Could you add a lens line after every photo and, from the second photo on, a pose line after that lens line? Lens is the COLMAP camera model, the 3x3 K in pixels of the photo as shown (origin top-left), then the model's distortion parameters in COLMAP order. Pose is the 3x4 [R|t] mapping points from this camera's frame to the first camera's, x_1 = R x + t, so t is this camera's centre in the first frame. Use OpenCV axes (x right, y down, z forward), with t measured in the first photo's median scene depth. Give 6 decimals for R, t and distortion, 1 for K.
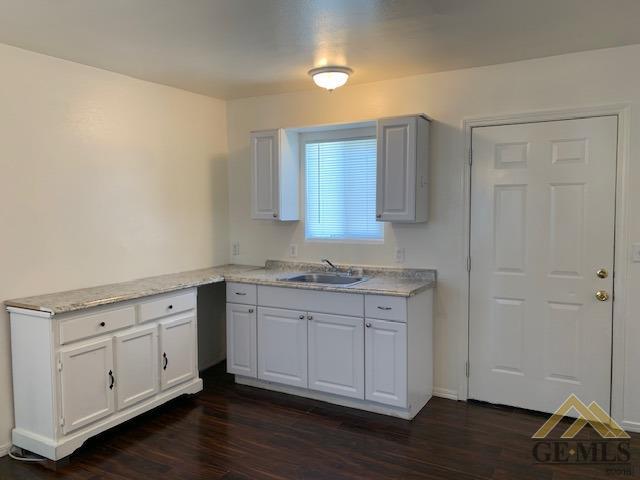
lens RADIAL K [[490.7, 0, 318.0], [0, 490.7, 235.3], [0, 0, 1]] dist [0.053194, -0.076929]
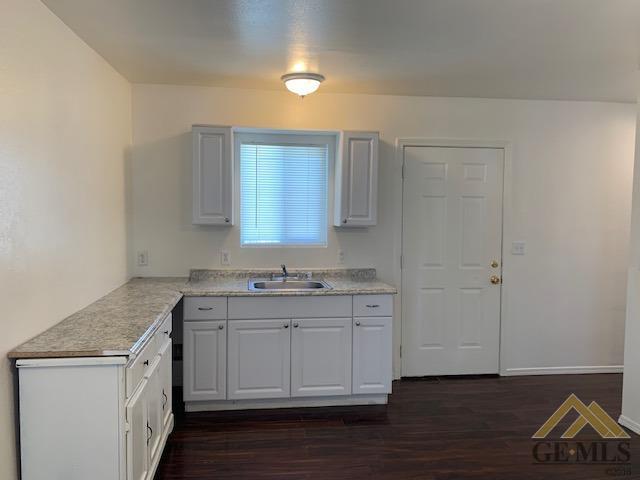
lens RADIAL K [[490.7, 0, 318.0], [0, 490.7, 235.3], [0, 0, 1]] dist [0.053194, -0.076929]
pose [[0.804911, -0.018994, 0.593092, -0.556759], [0.017147, 0.999815, 0.008750, -0.019386], [-0.593148, 0.003126, 0.805087, 0.176773]]
